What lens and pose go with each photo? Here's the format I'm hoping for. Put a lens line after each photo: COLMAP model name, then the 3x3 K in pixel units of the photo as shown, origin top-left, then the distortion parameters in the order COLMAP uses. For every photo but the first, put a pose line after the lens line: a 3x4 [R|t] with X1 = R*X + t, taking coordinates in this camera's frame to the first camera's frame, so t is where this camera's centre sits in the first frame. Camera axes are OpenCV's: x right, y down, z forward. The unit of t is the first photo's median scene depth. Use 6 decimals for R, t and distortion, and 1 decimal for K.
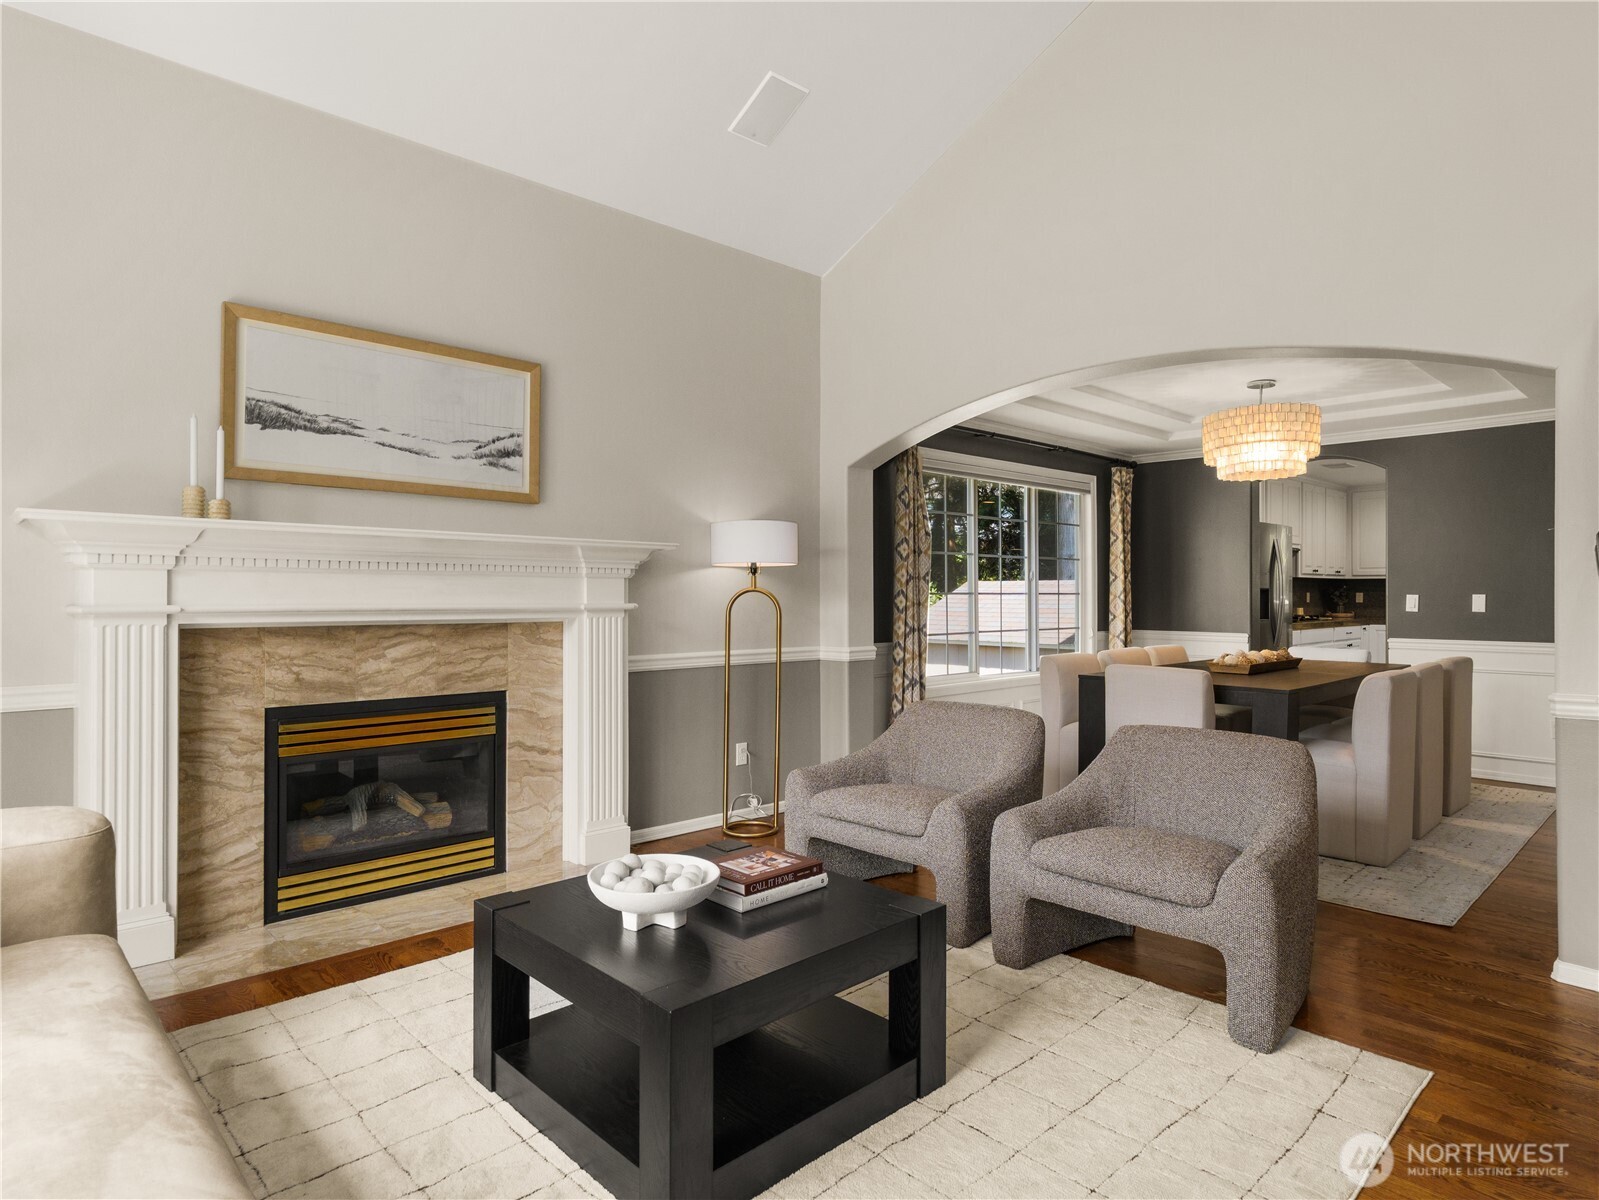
lens RADIAL K [[932.3, 0, 817.8], [0, 932.3, 591.2], [0, 0, 1]] dist [-0.002052, -0.001959]
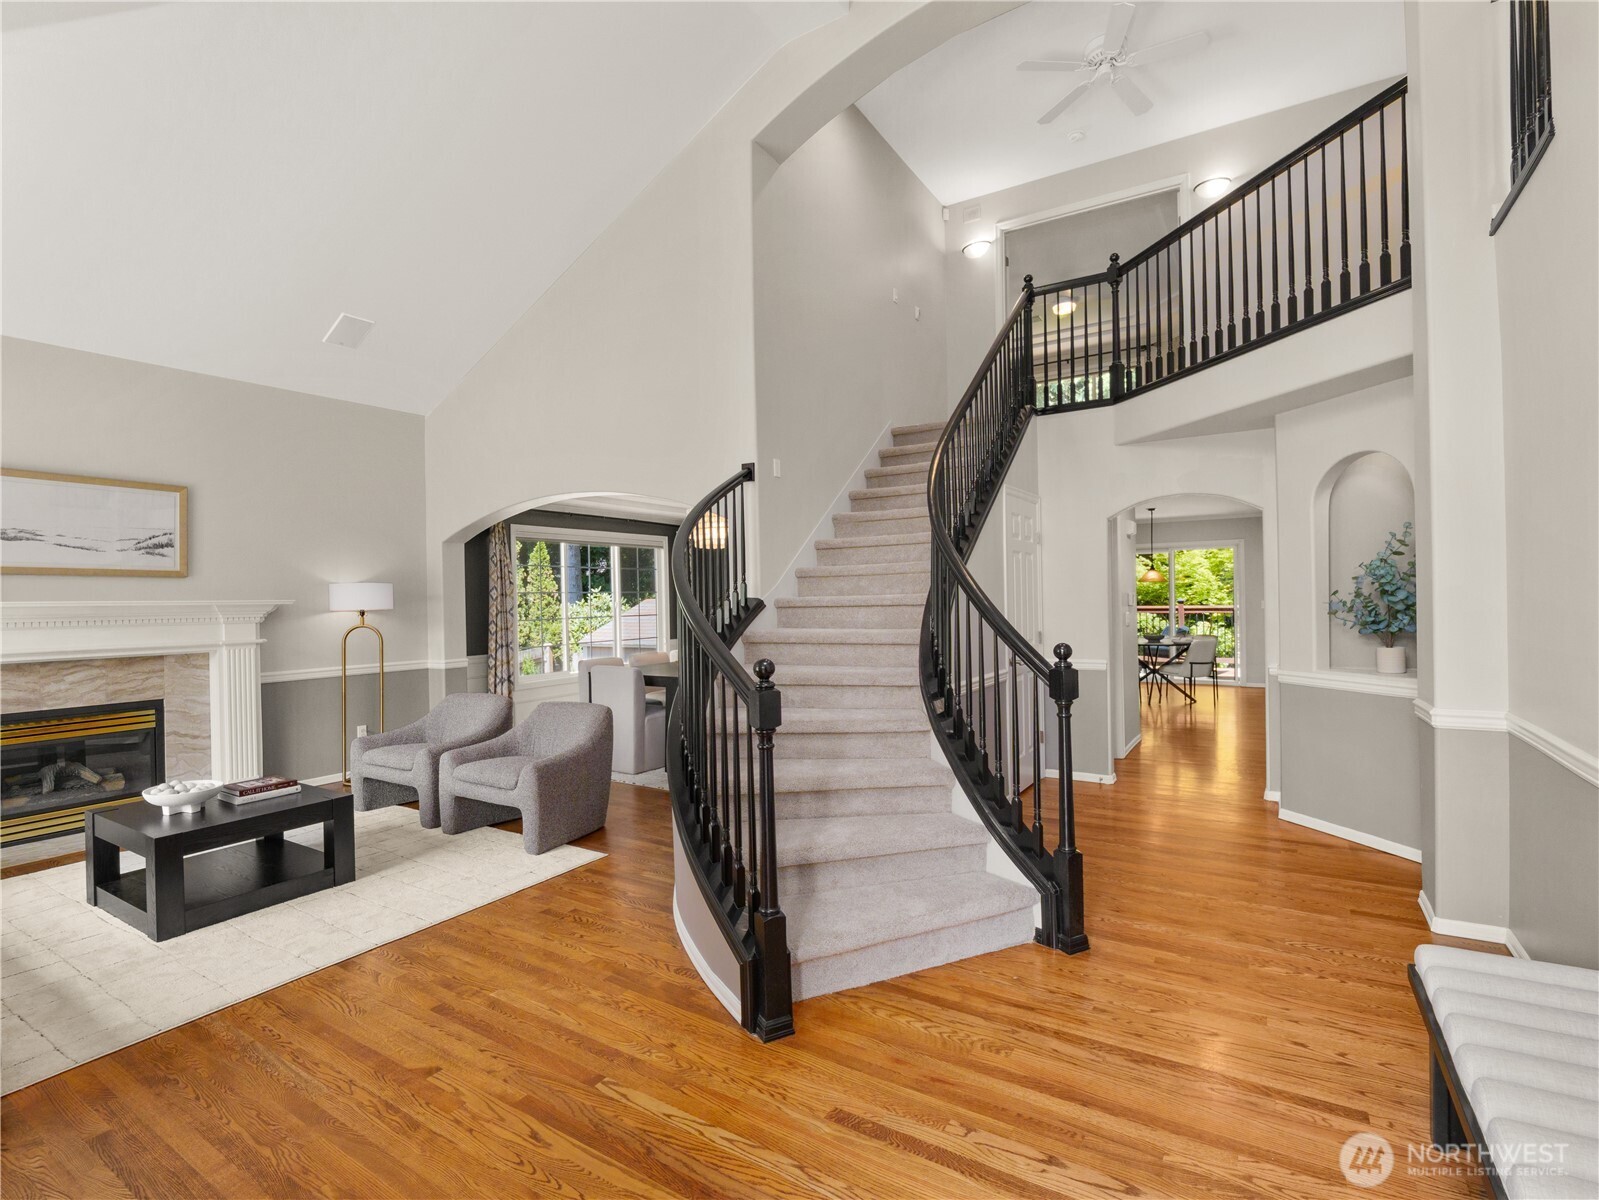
lens RADIAL K [[778.7, 0, 809.5], [0, 778.7, 598.0], [0, 0, 1]] dist [-0.010269, -0.002926]
pose [[0.968806, -0.017528, 0.247201, 0.391099], [0.016863, 0.999846, 0.004807, -0.049053], [-0.247247, -0.000488, 0.968952, -0.507880]]
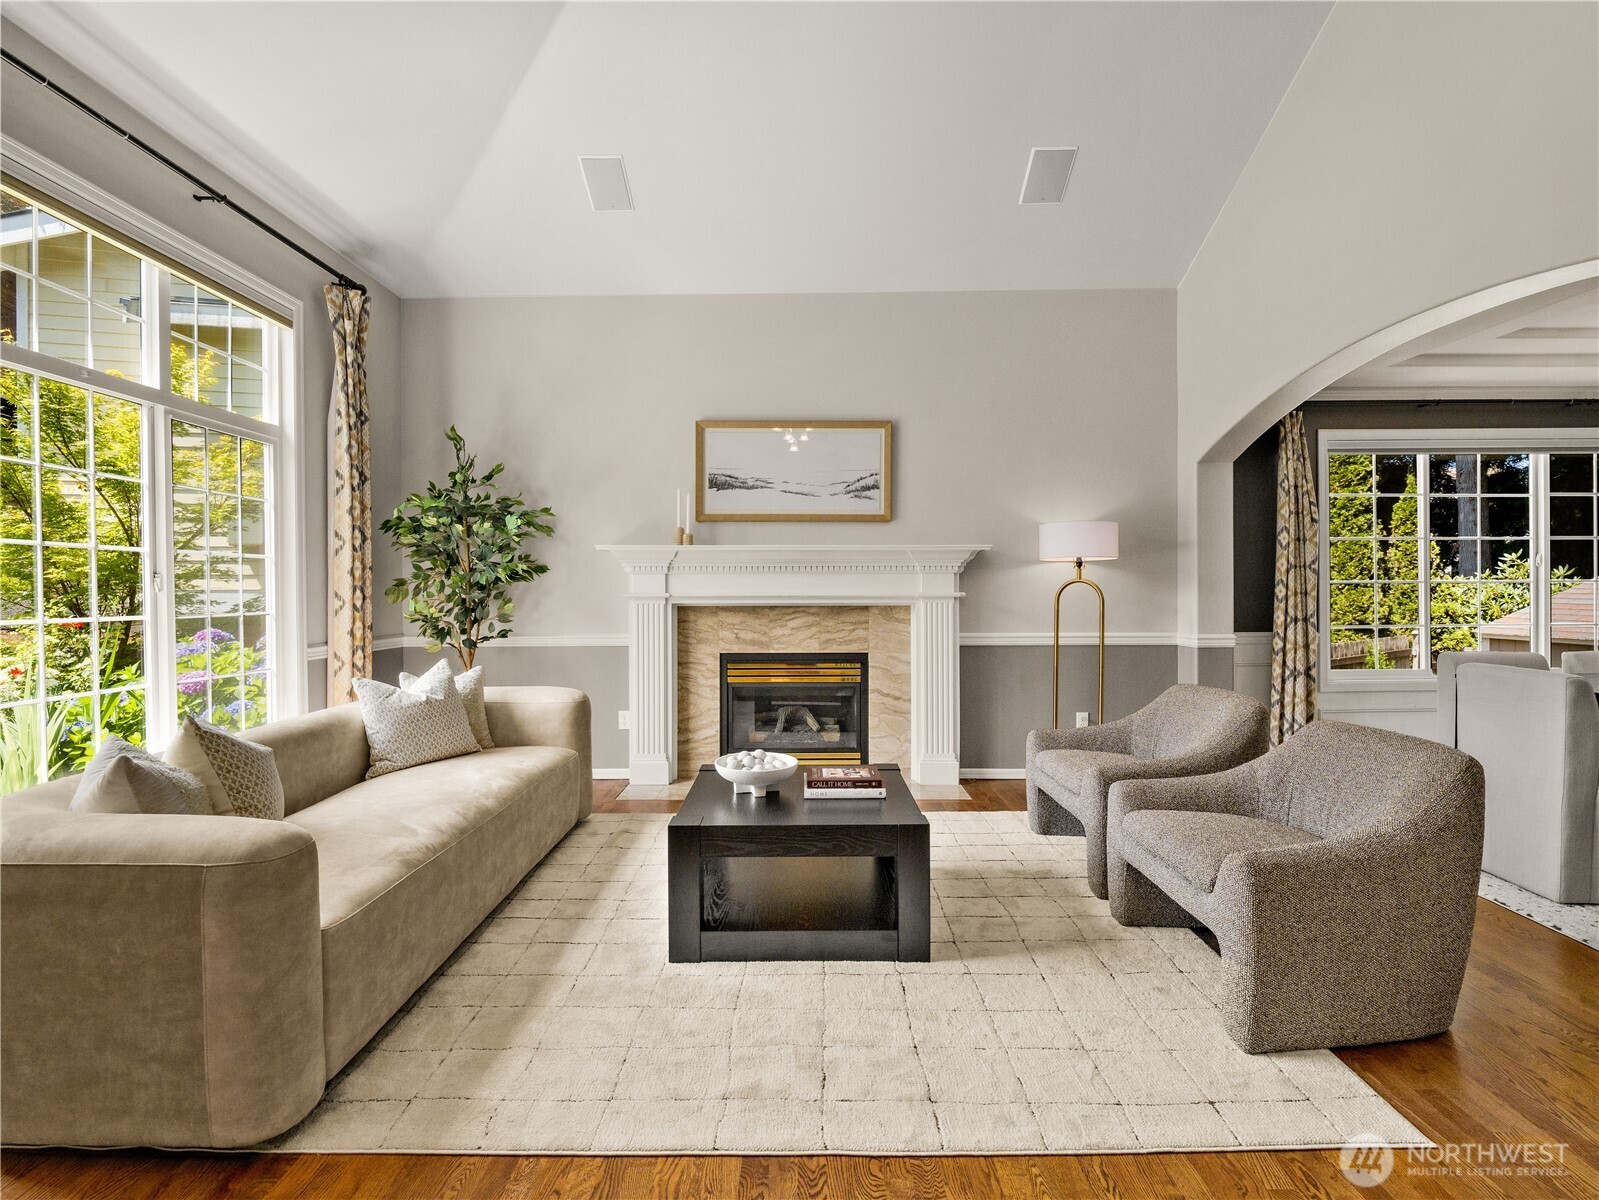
lens RADIAL K [[778.7, 0, 780.2], [0, 778.7, 597.8], [0, 0, 1]] dist [-0.010269, -0.002926]
pose [[0.703445, 0.003089, -0.710743, 0.423149], [0.008294, 0.999887, 0.012554, 0.005207], [0.710701, -0.014726, 0.703340, 0.058648]]
